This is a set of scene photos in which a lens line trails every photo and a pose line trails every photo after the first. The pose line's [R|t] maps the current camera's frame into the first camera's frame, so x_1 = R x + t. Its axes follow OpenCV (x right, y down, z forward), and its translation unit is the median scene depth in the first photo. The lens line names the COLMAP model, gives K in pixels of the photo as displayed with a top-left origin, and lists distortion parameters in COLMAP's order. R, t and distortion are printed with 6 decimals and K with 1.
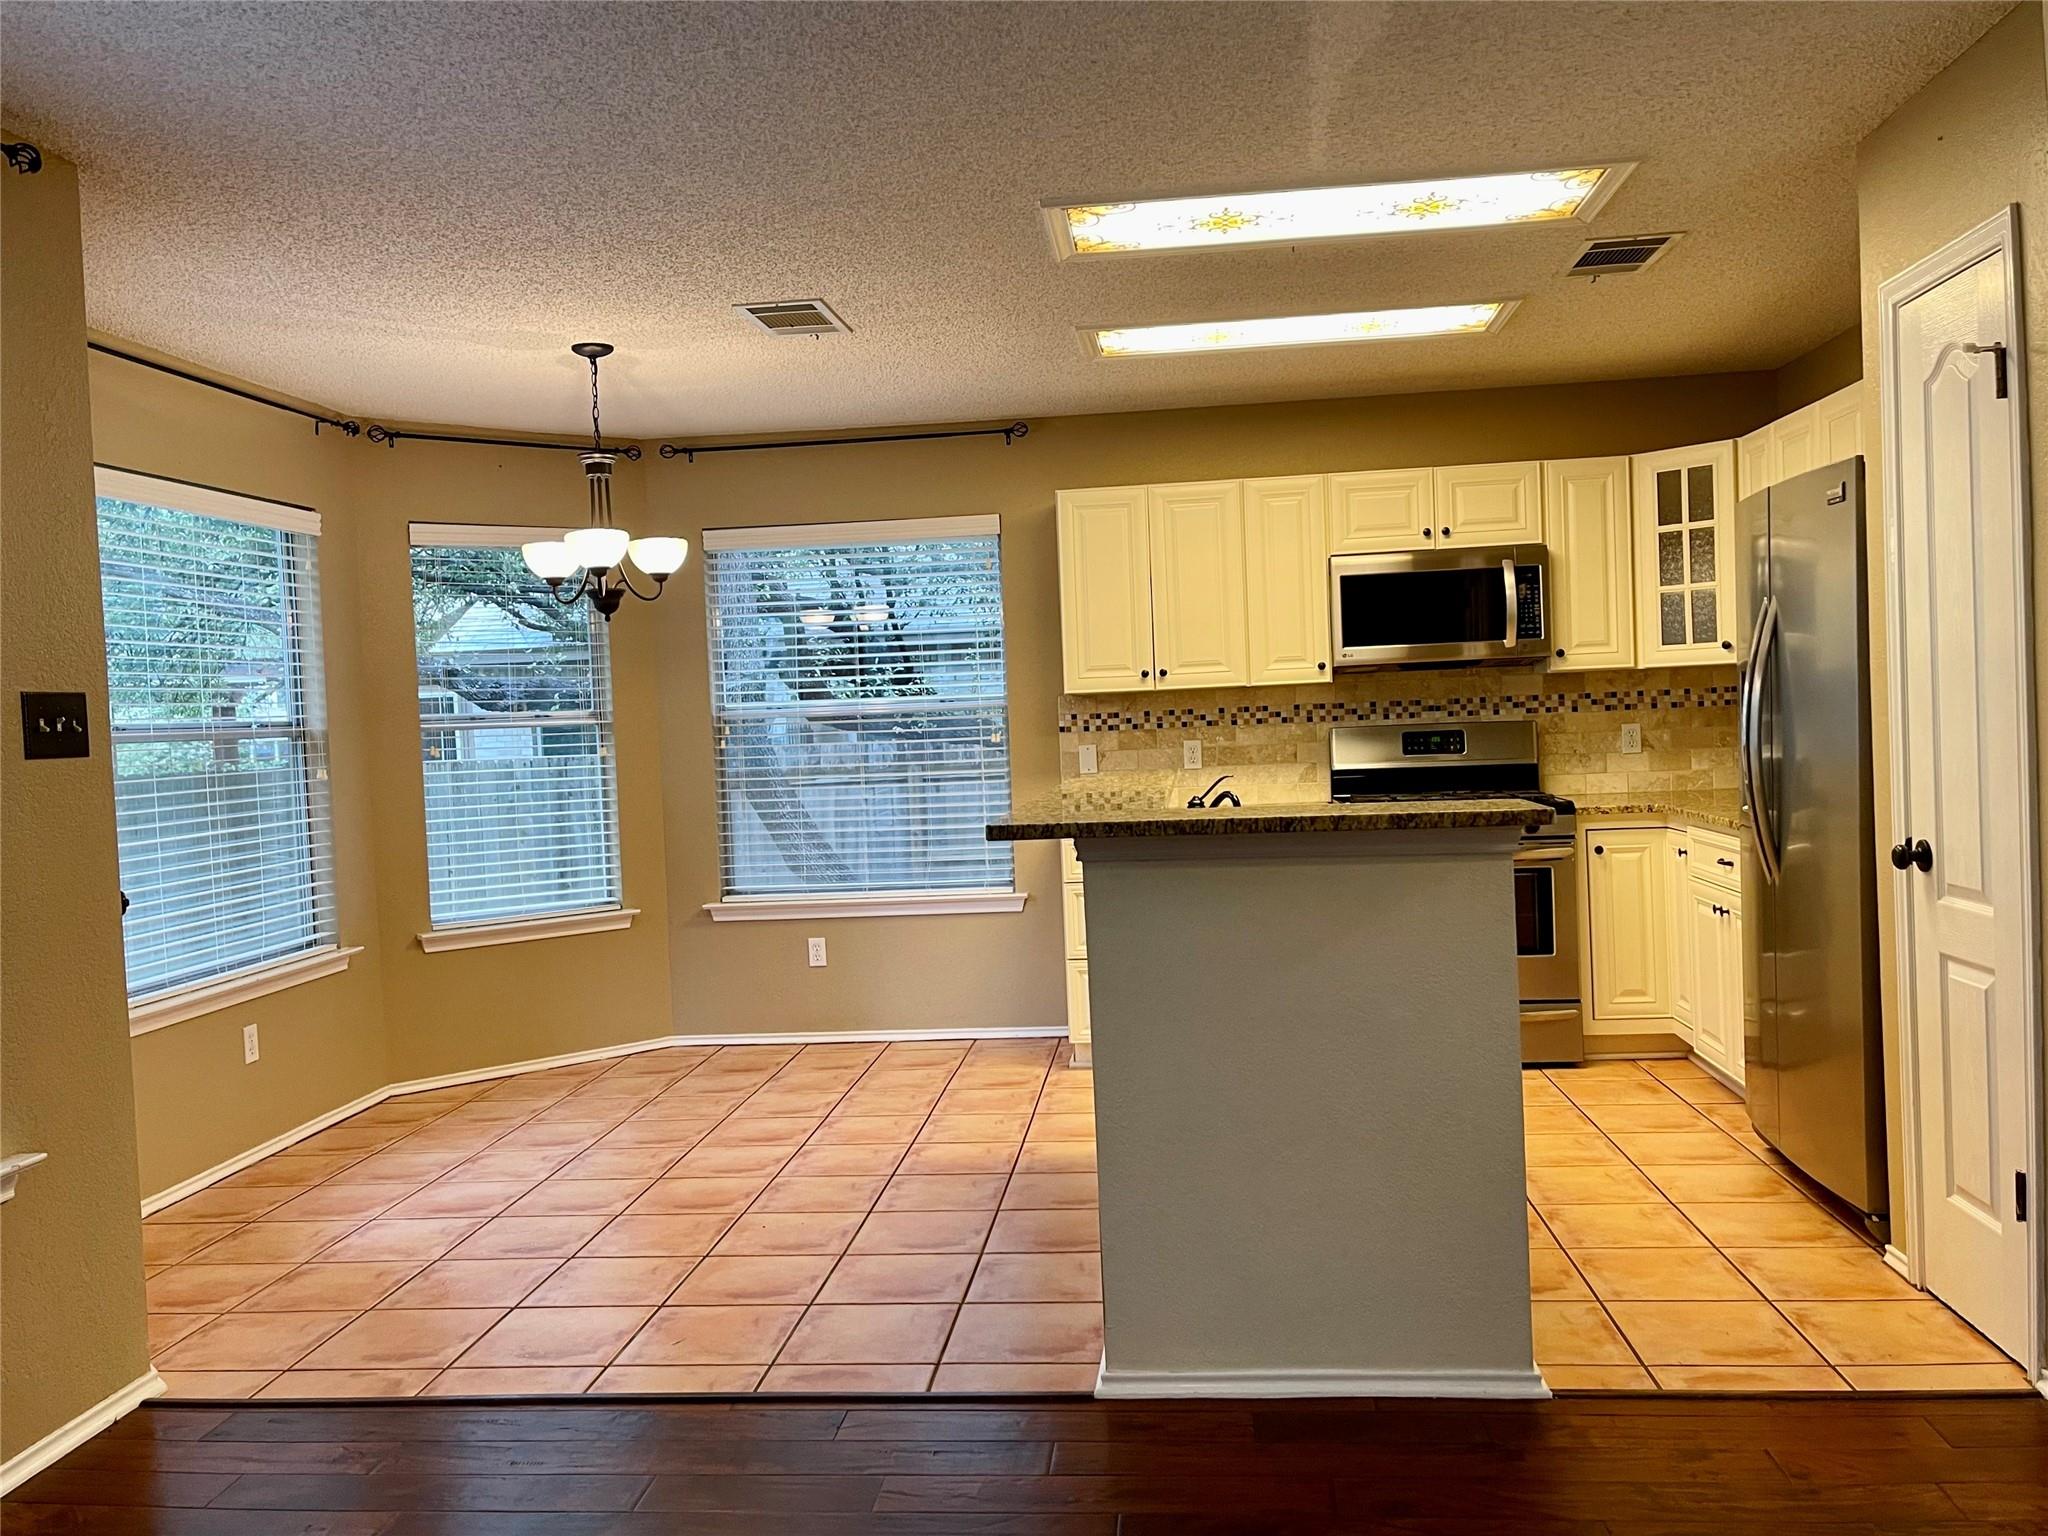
lens RADIAL K [[1646.8, 0, 1024.0], [0, 1646.8, 768.0], [0, 0, 1]] dist [0.013203, -0.008097]
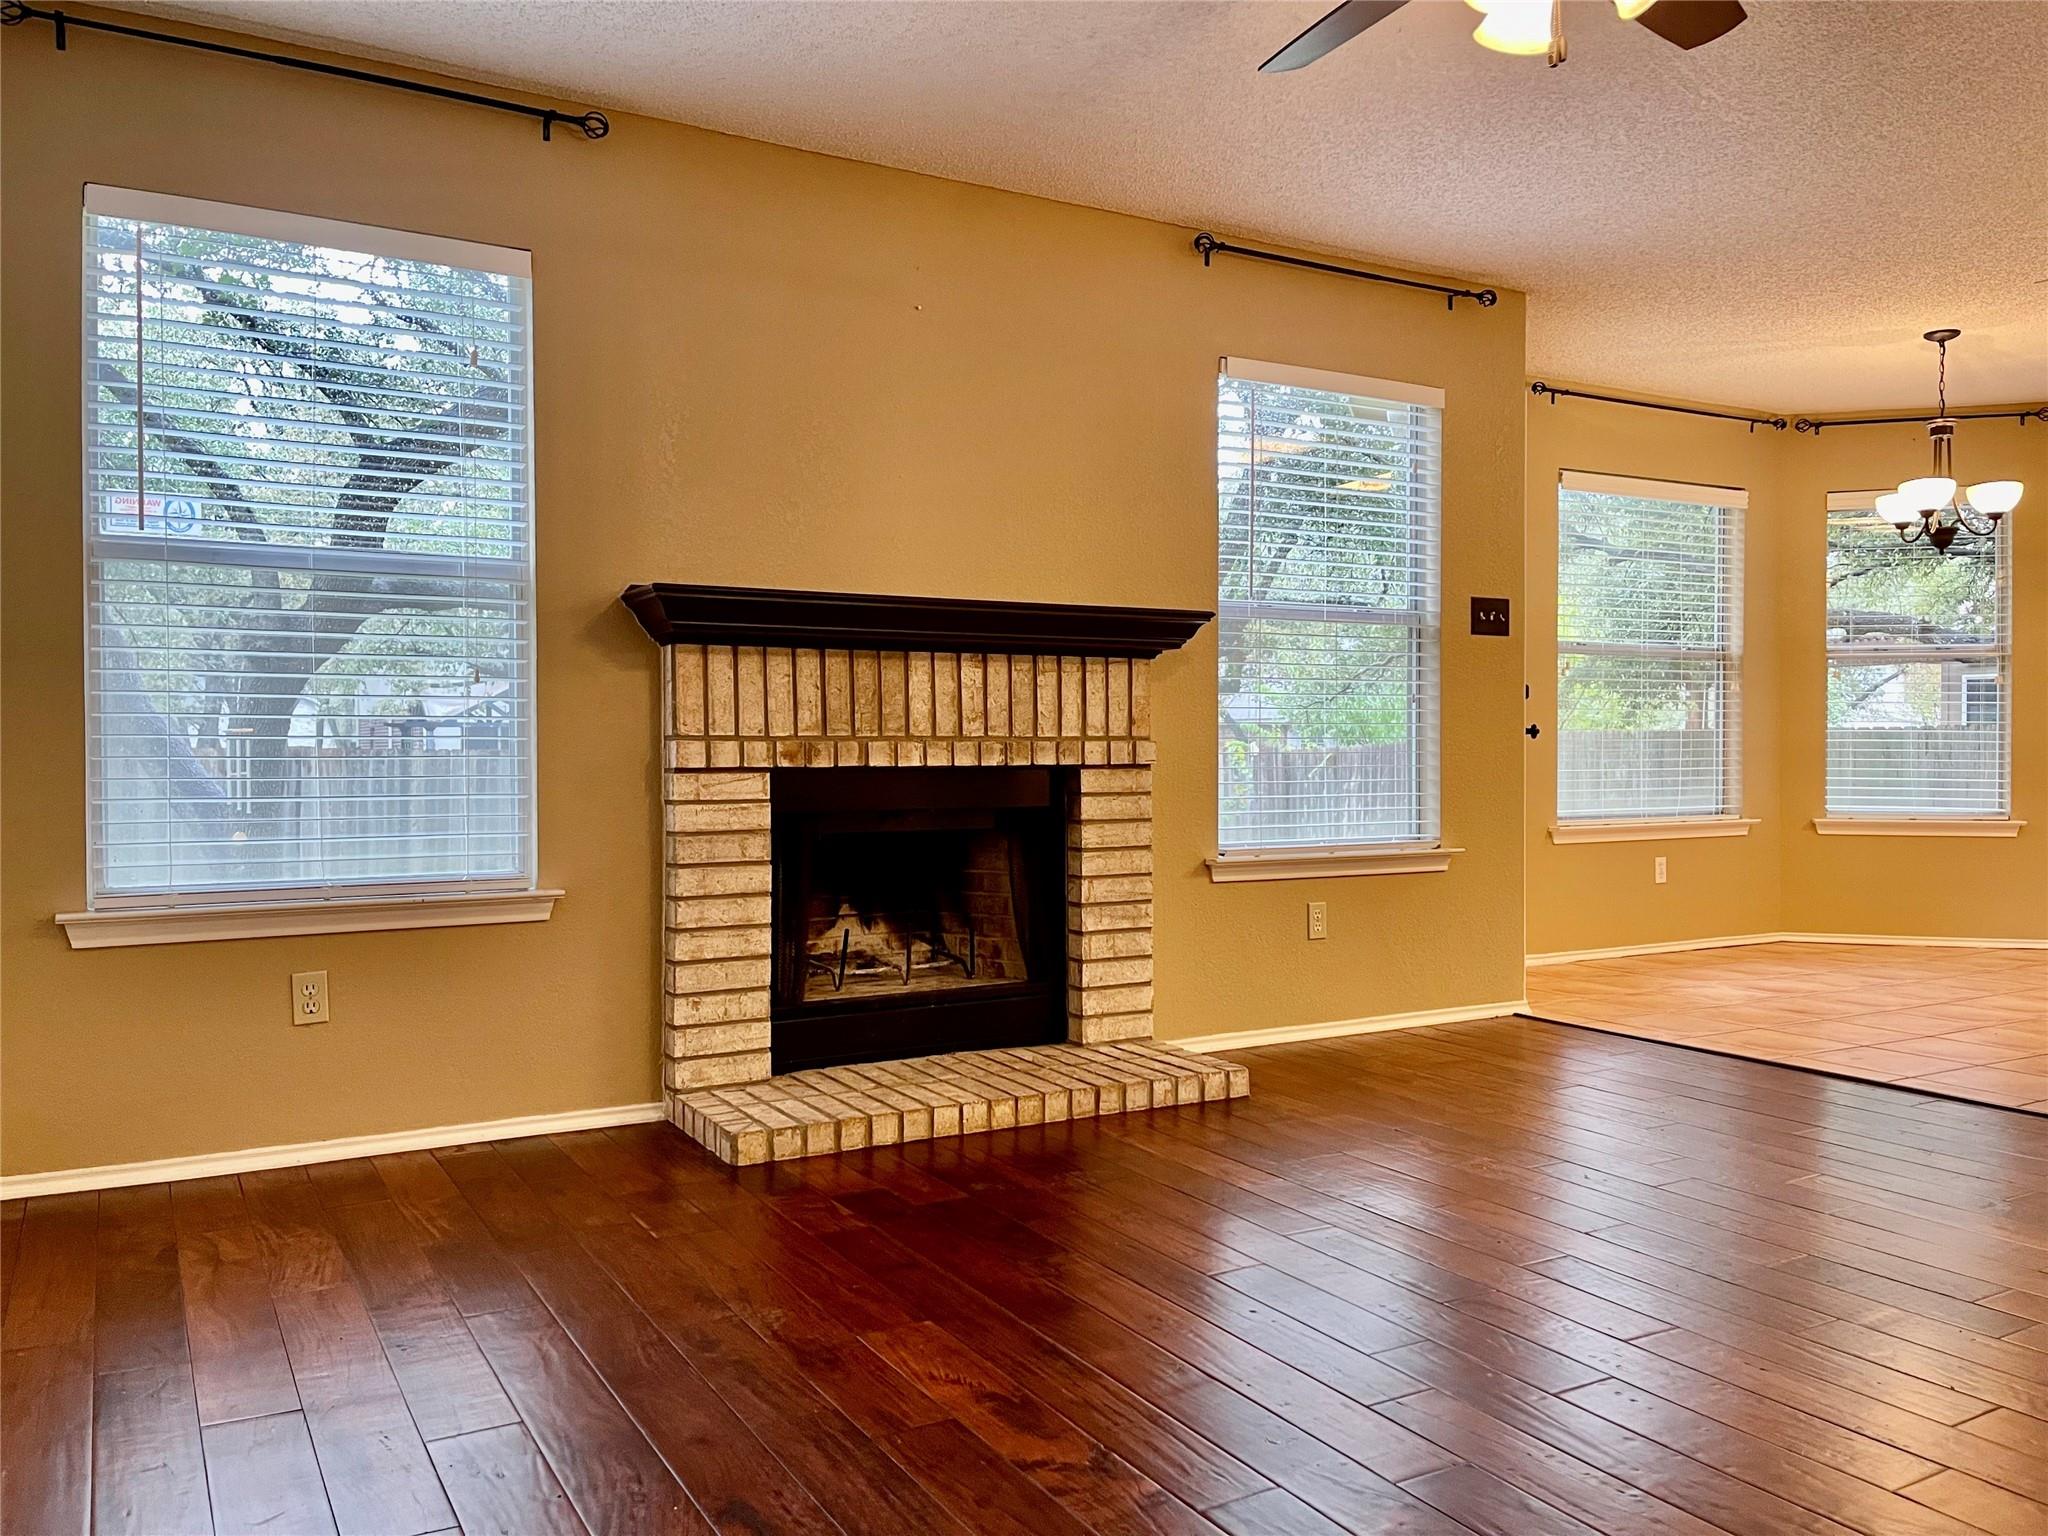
lens RADIAL K [[1540.4, 0, 1024.0], [0, 1540.4, 768.0], [0, 0, 1]] dist [0.053164, -0.091370]
pose [[0.584832, 0.048597, -0.809697, 0.287083], [-0.047095, 0.998554, 0.025916, 0.071153], [0.809786, 0.022976, 0.586275, -0.225864]]
